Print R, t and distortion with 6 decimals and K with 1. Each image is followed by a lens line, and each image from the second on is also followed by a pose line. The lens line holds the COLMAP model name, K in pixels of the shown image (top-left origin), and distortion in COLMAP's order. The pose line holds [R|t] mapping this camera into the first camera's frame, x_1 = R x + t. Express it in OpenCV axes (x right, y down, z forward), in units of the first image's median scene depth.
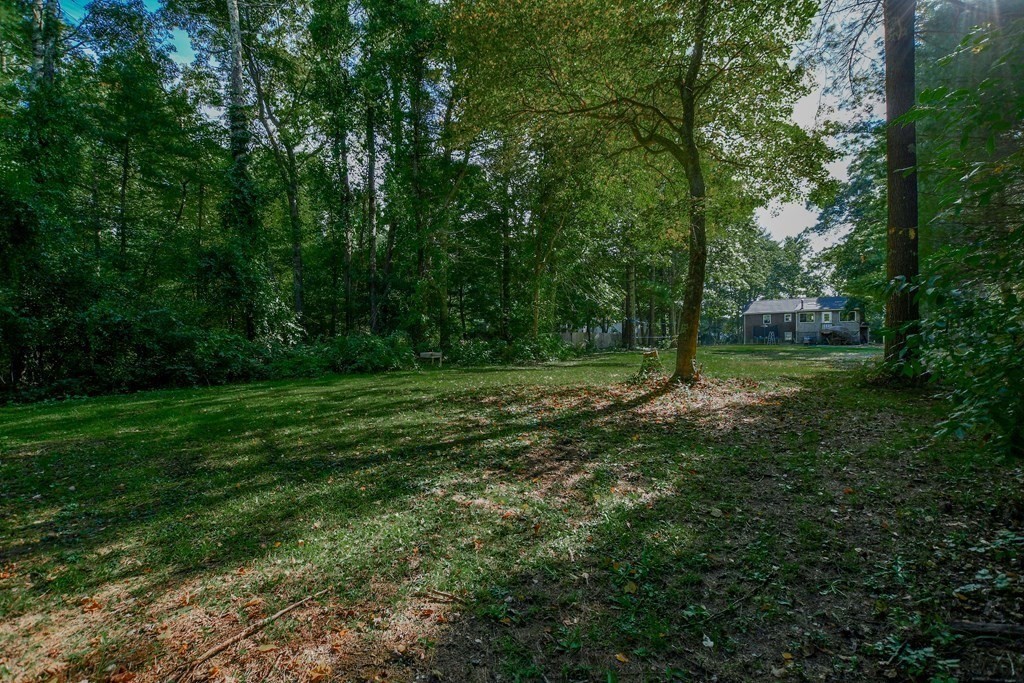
lens RADIAL K [[459.5, 0, 514.9], [0, 459.5, 340.8], [0, 0, 1]] dist [-0.002358, -0.000113]
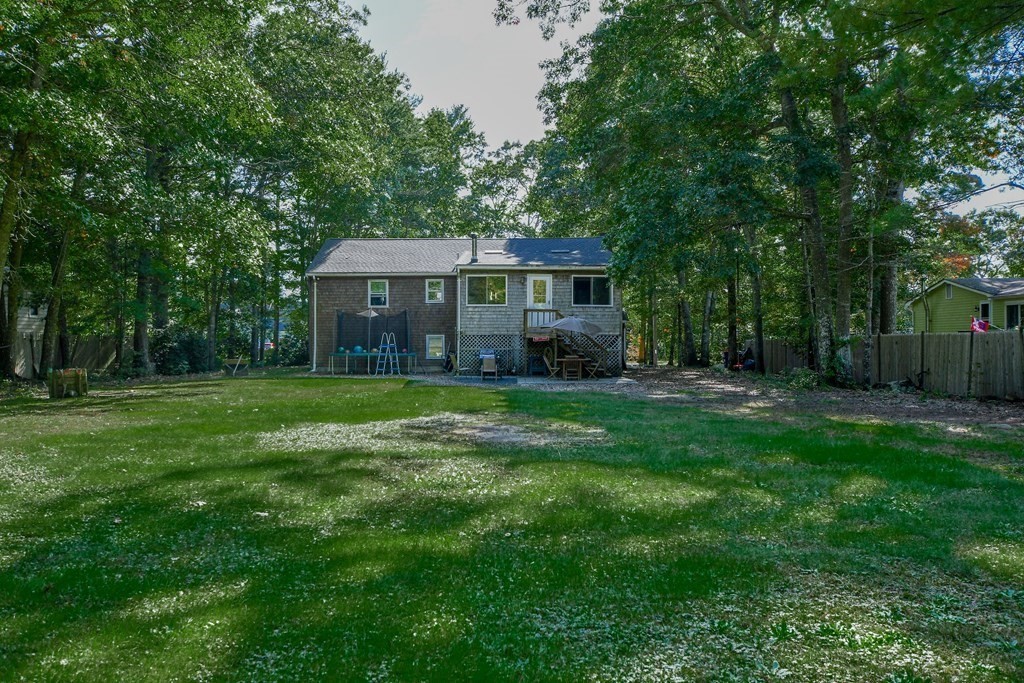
lens RADIAL K [[884.2, 0, 512.4], [0, 884.2, 342.1], [0, 0, 1]] dist [-0.000225, -0.000087]
pose [[0.808616, 0.009197, 0.588265, 0.276888], [-0.006425, 0.999956, -0.006802, -0.010127], [-0.588302, 0.001721, 0.808640, 0.471830]]
